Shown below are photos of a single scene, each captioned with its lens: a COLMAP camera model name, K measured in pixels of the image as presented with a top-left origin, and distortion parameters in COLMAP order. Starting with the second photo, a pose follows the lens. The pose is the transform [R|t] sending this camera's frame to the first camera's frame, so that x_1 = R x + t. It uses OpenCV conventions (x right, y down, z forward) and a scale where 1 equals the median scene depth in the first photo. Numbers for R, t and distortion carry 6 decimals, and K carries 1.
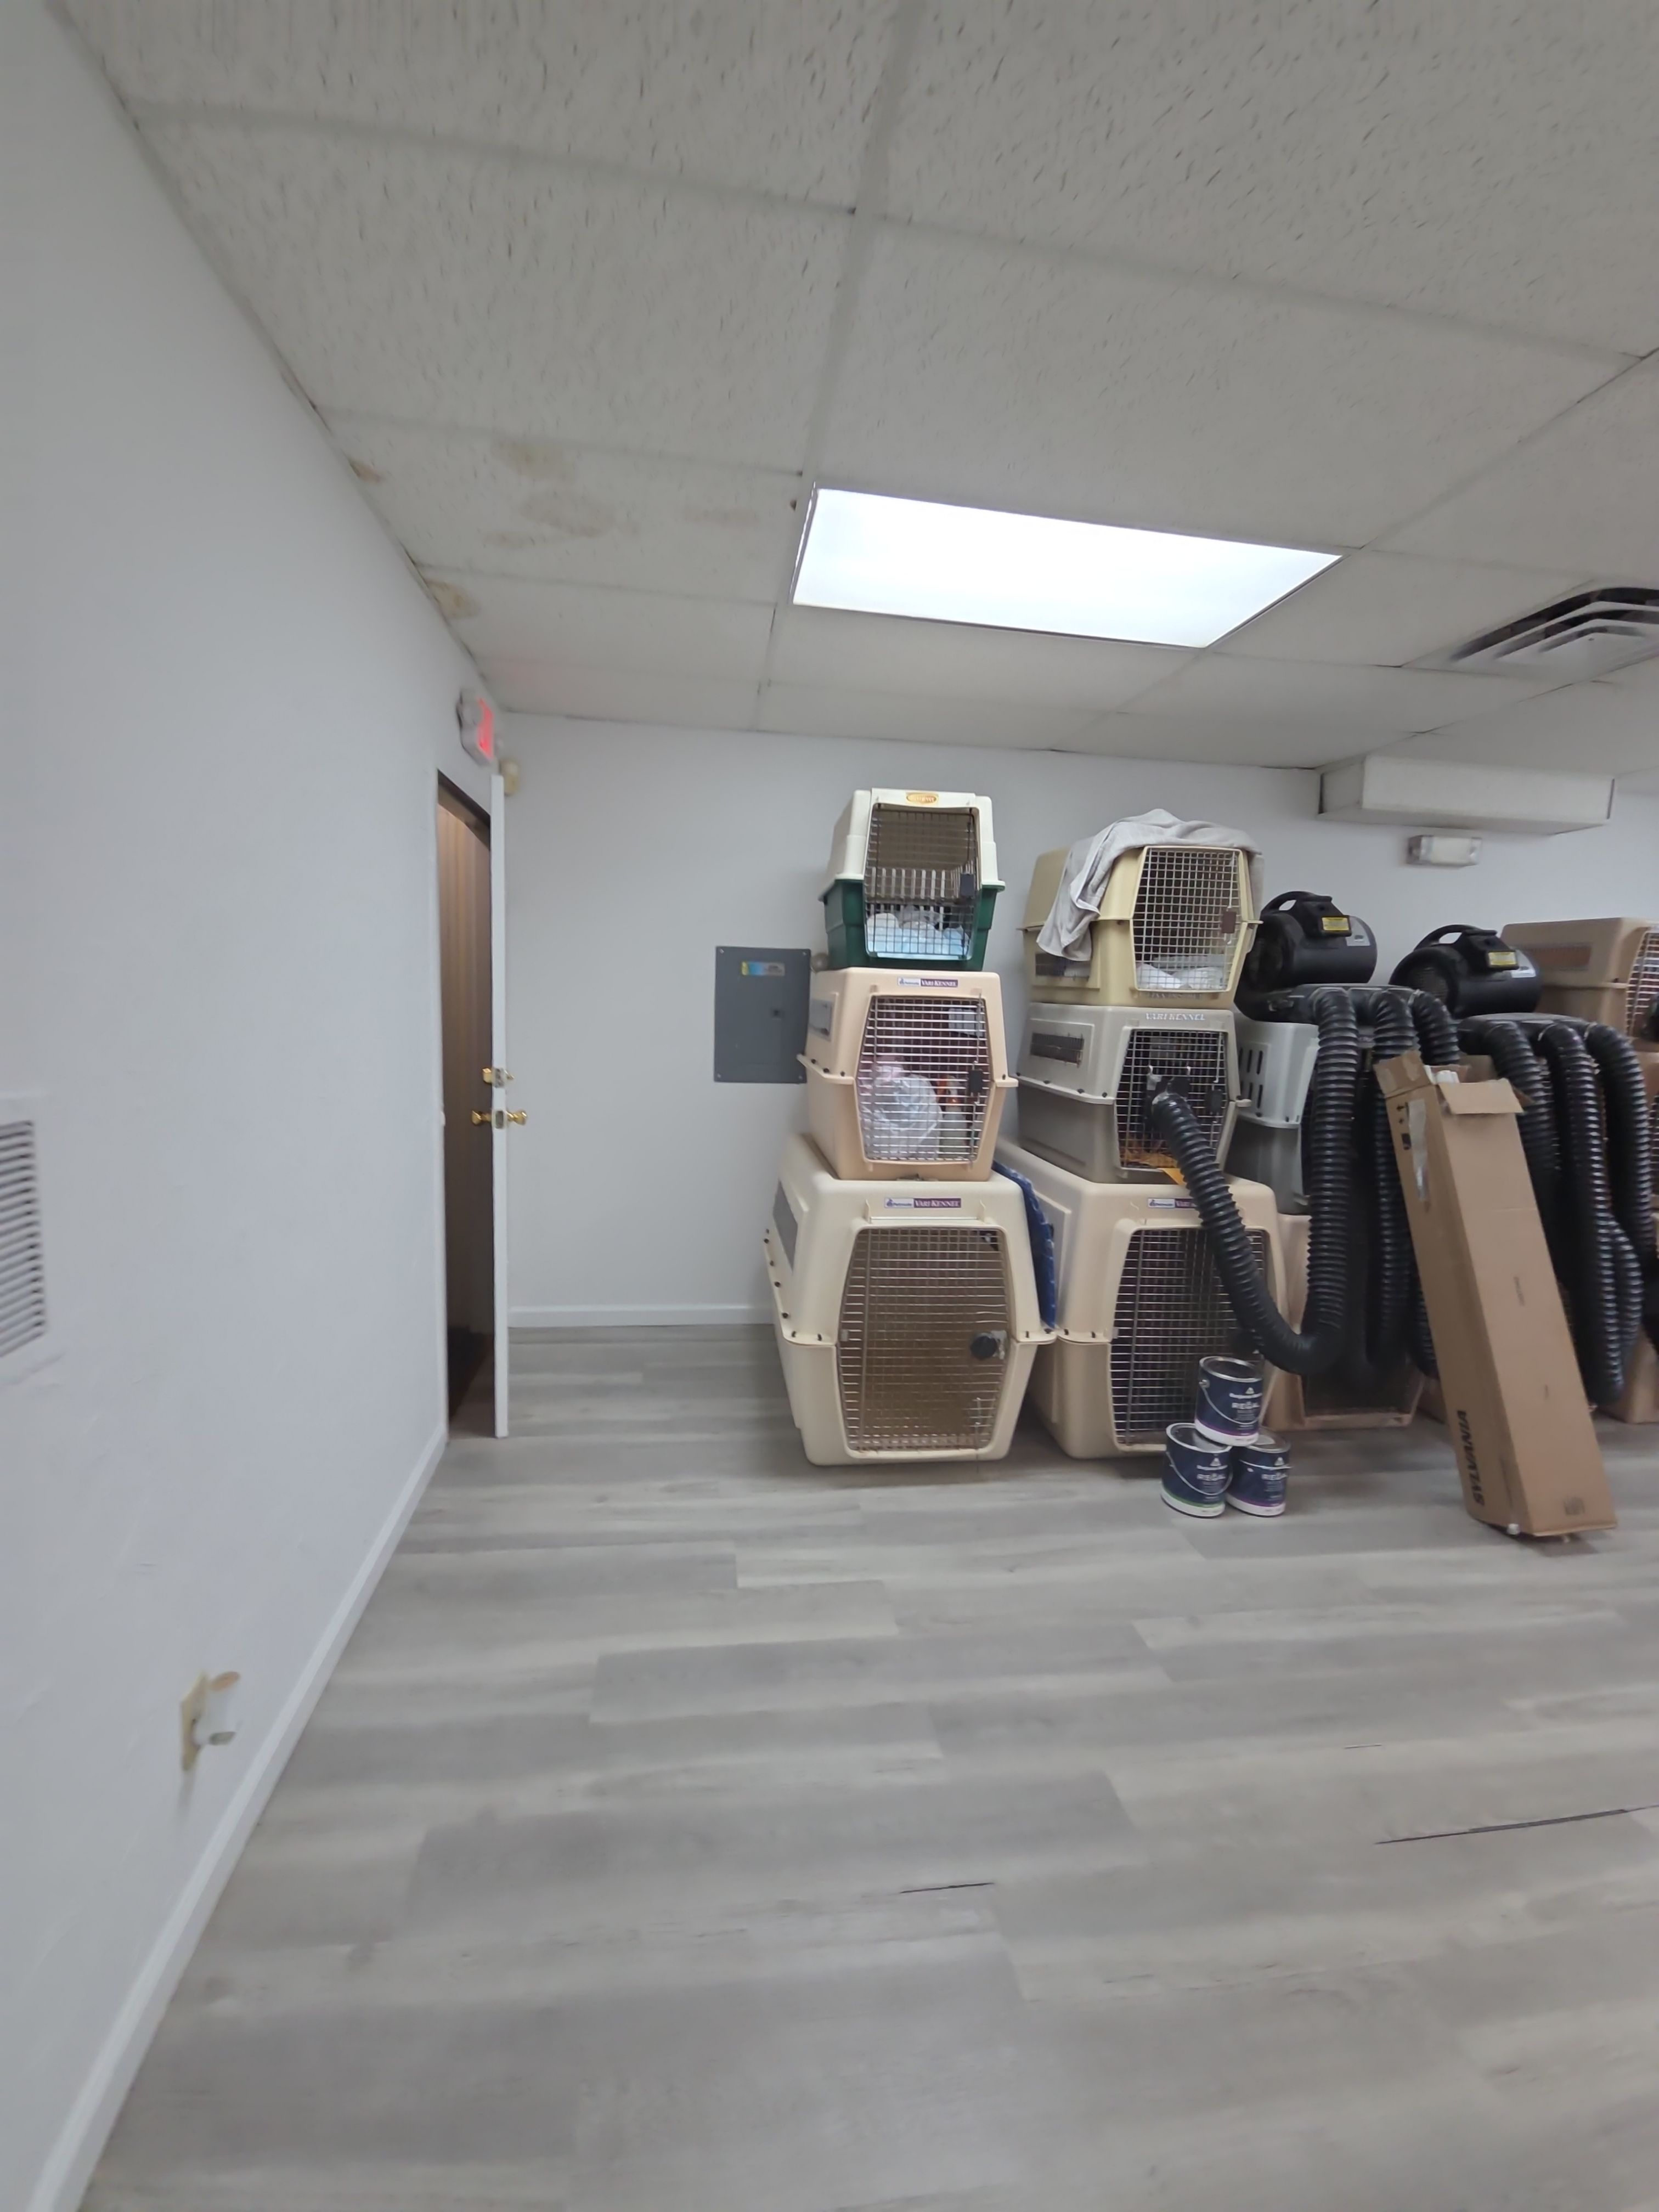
lens RADIAL K [[897.6, 0, 823.0], [0, 897.6, 1100.7], [0, 0, 1]] dist [0.012275, -0.004188]
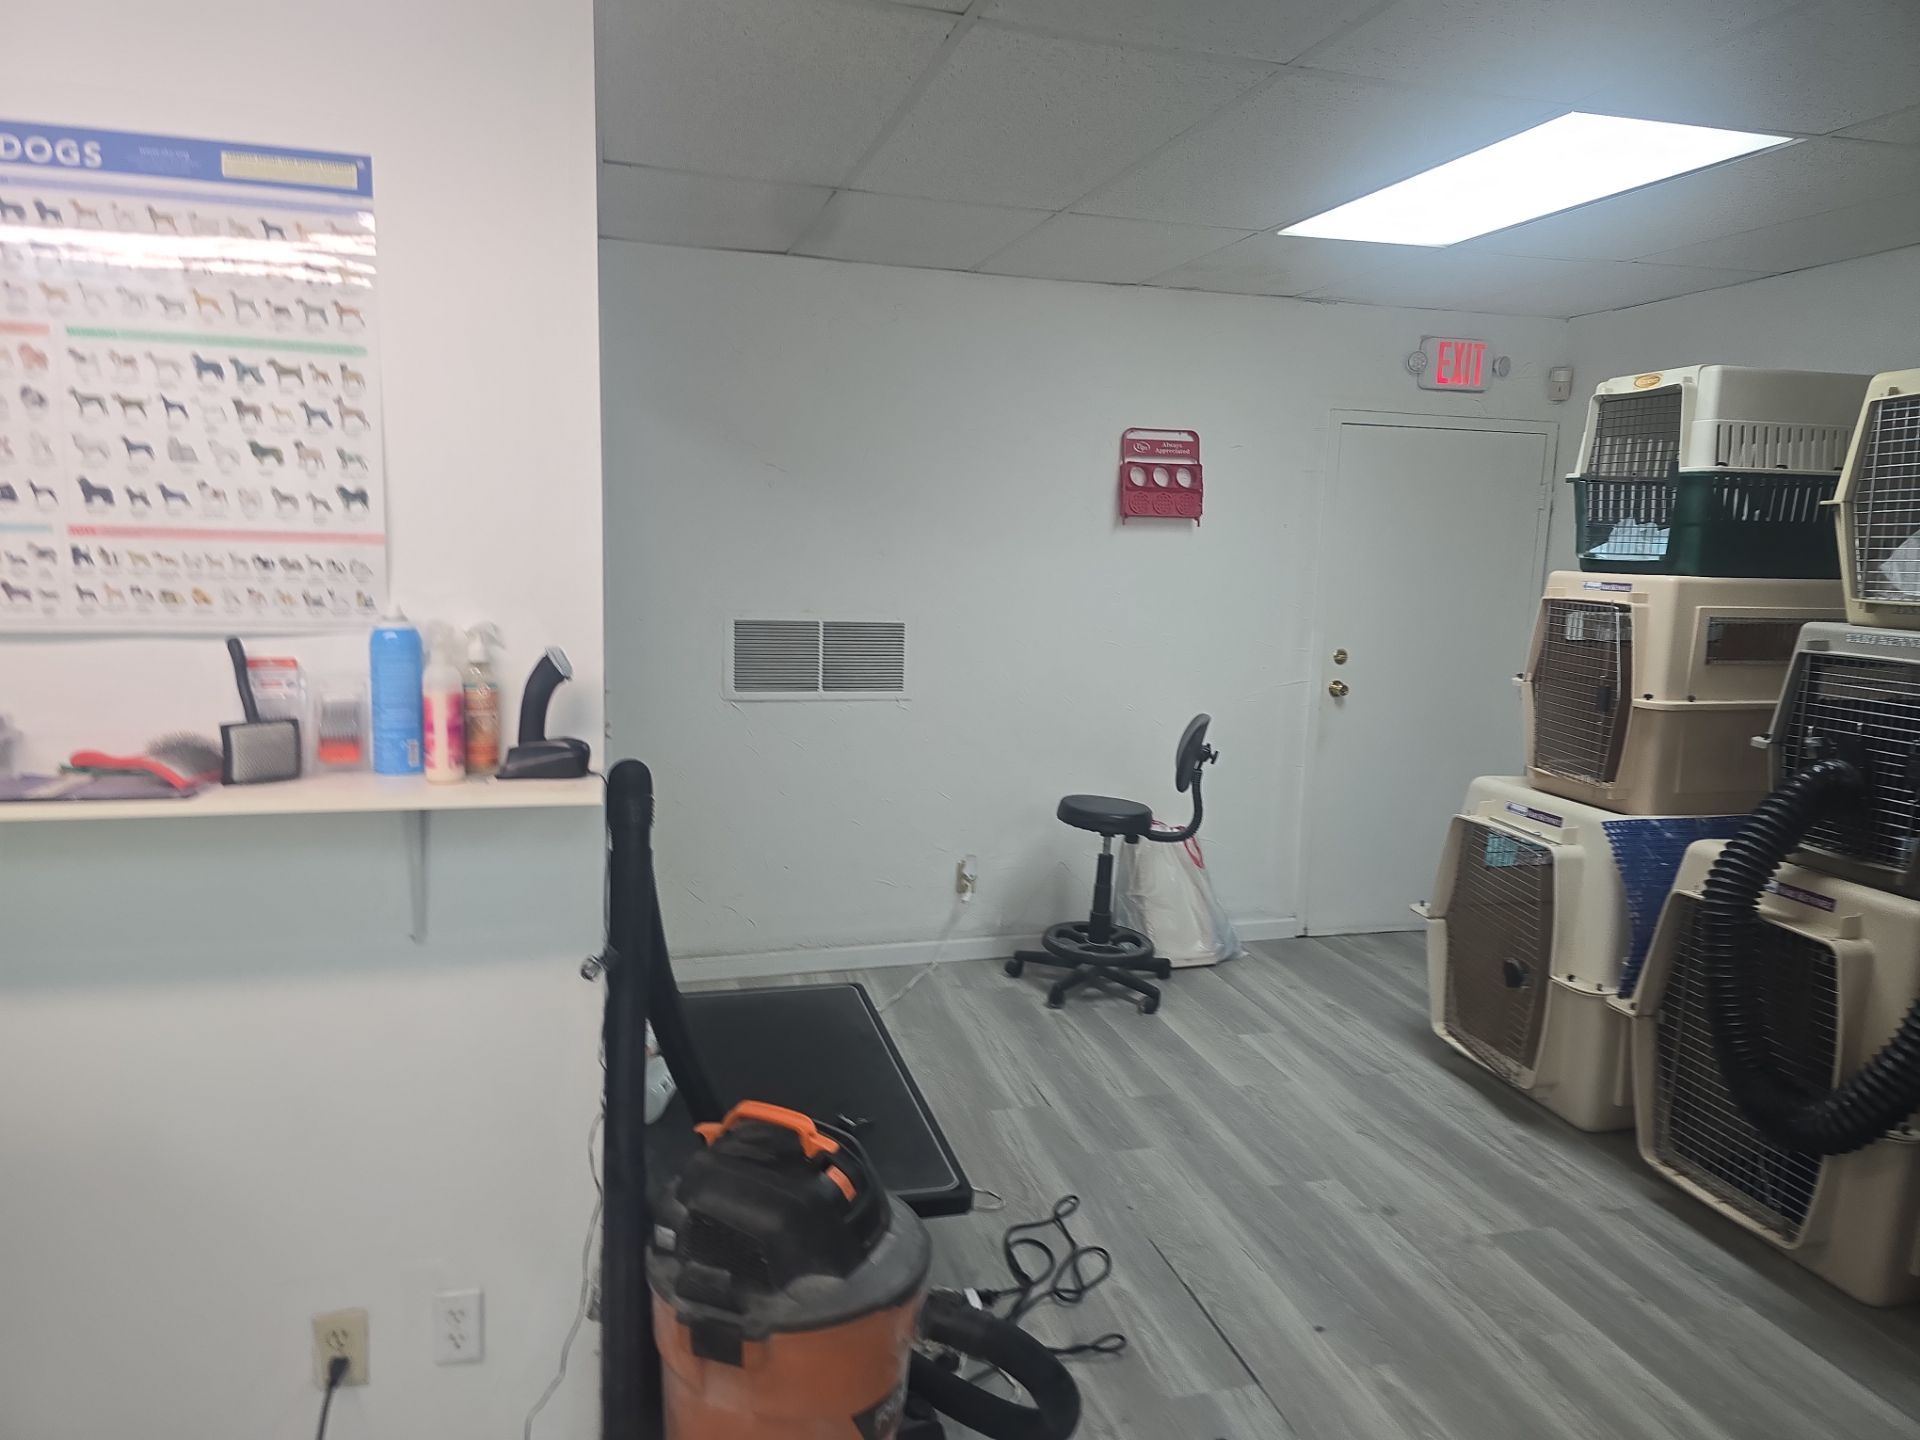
lens RADIAL K [[1303.9, 0, 951.3], [0, 1303.9, 708.2], [0, 0, 1]] dist [0.007145, -0.001694]
pose [[0.114257, 0.098678, -0.988538, 1.497958], [-0.142642, 0.986374, 0.081976, -0.030973], [0.983157, 0.131641, 0.126775, 0.238551]]
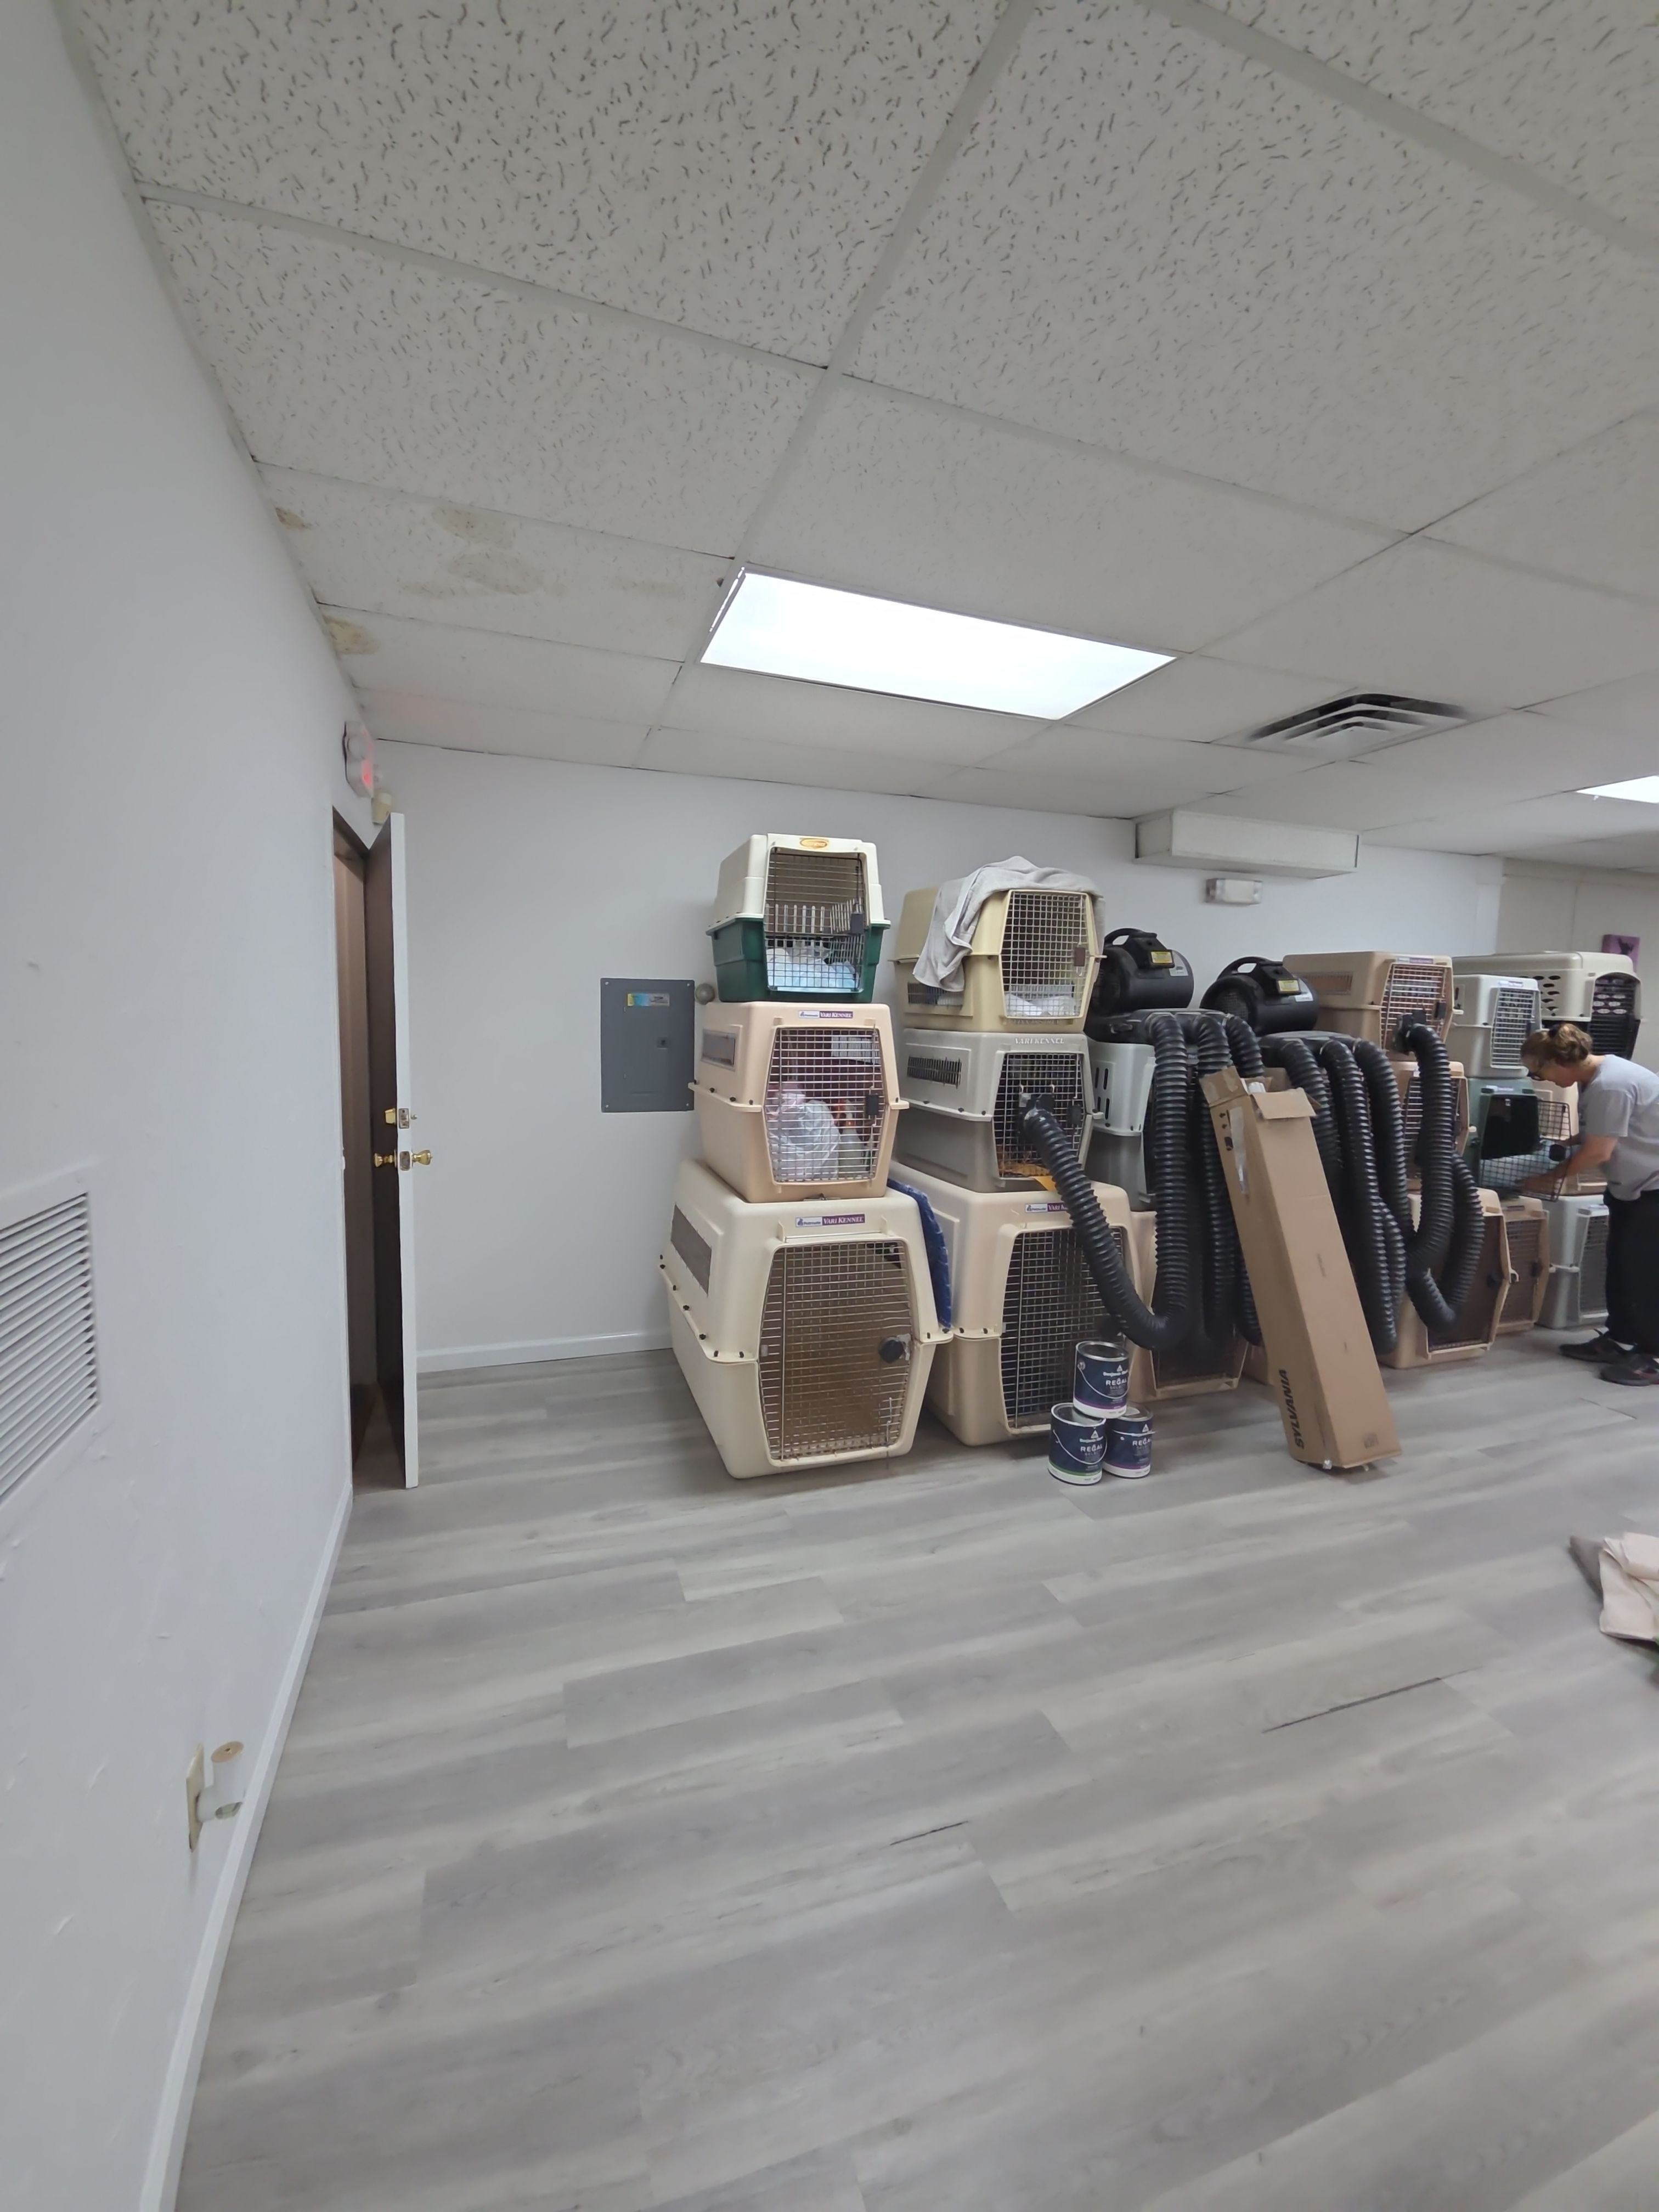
lens RADIAL K [[897.6, 0, 824.7], [0, 897.6, 1102.6], [0, 0, 1]] dist [0.012275, -0.004188]
pose [[0.981077, -0.032958, 0.190791, -0.101484], [0.036142, 0.999259, -0.013233, -0.013602], [-0.190214, 0.019878, 0.981541, -0.055480]]
